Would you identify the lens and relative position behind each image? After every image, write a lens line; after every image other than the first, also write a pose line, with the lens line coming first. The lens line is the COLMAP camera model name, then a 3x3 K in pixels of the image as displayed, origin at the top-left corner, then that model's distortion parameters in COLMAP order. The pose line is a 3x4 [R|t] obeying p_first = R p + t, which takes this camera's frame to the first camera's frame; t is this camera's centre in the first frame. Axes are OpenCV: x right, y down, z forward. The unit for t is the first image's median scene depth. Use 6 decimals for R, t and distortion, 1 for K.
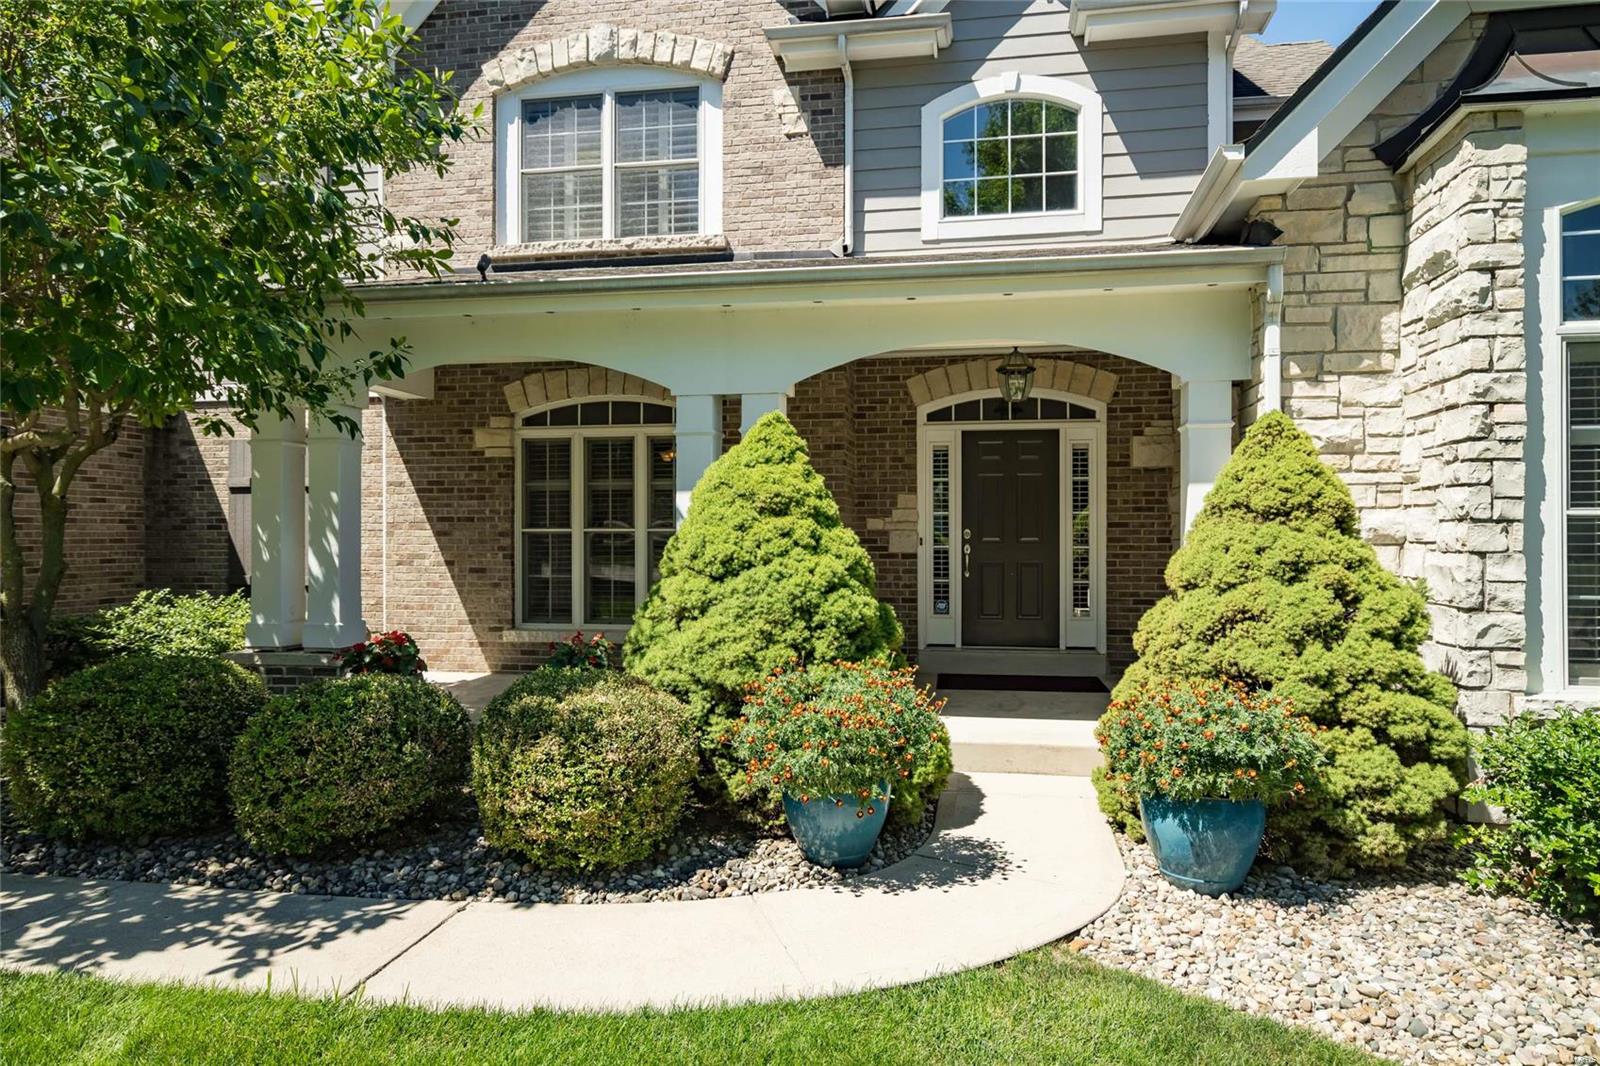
lens RADIAL K [[952.5, 0, 802.7], [0, 952.5, 522.1], [0, 0, 1]] dist [0.004562, 0.001070]
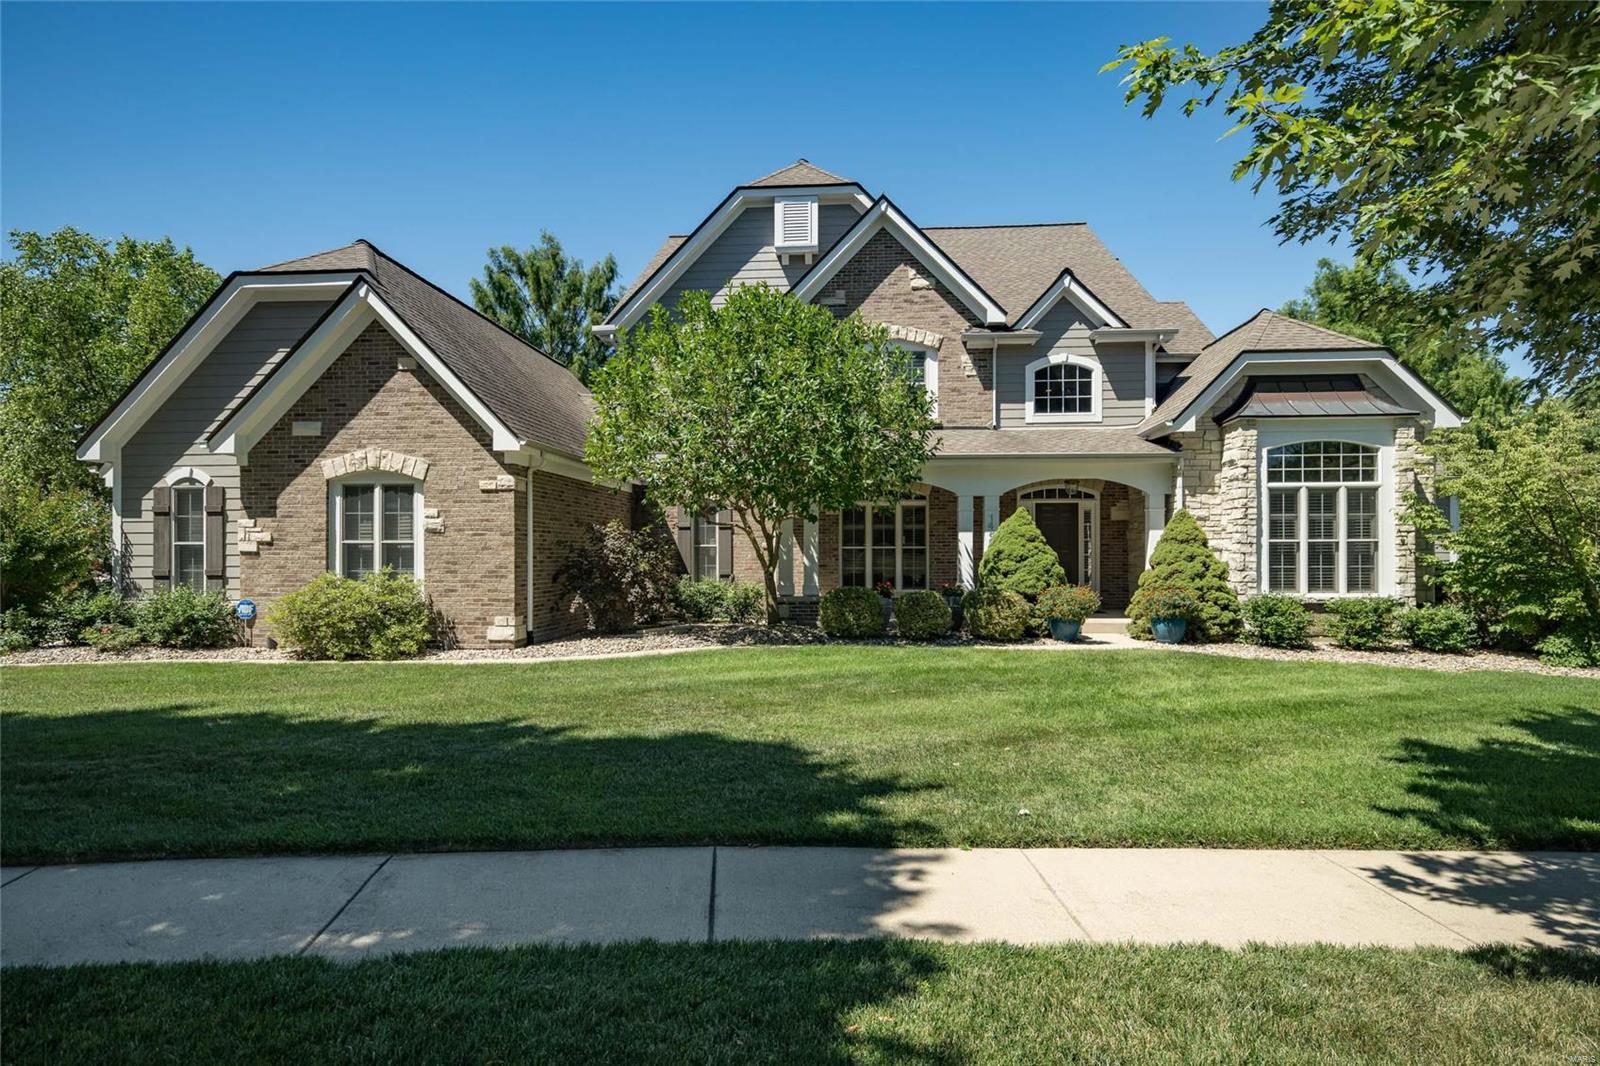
lens RADIAL K [[818.9, 0, 797.4], [0, 818.9, 544.5], [0, 0, 1]] dist [-0.000626, -0.000069]
pose [[0.996704, -0.001458, 0.081113, -0.947473], [0.001242, 0.999996, 0.002702, -0.006510], [-0.081117, -0.002593, 0.996701, -1.518503]]
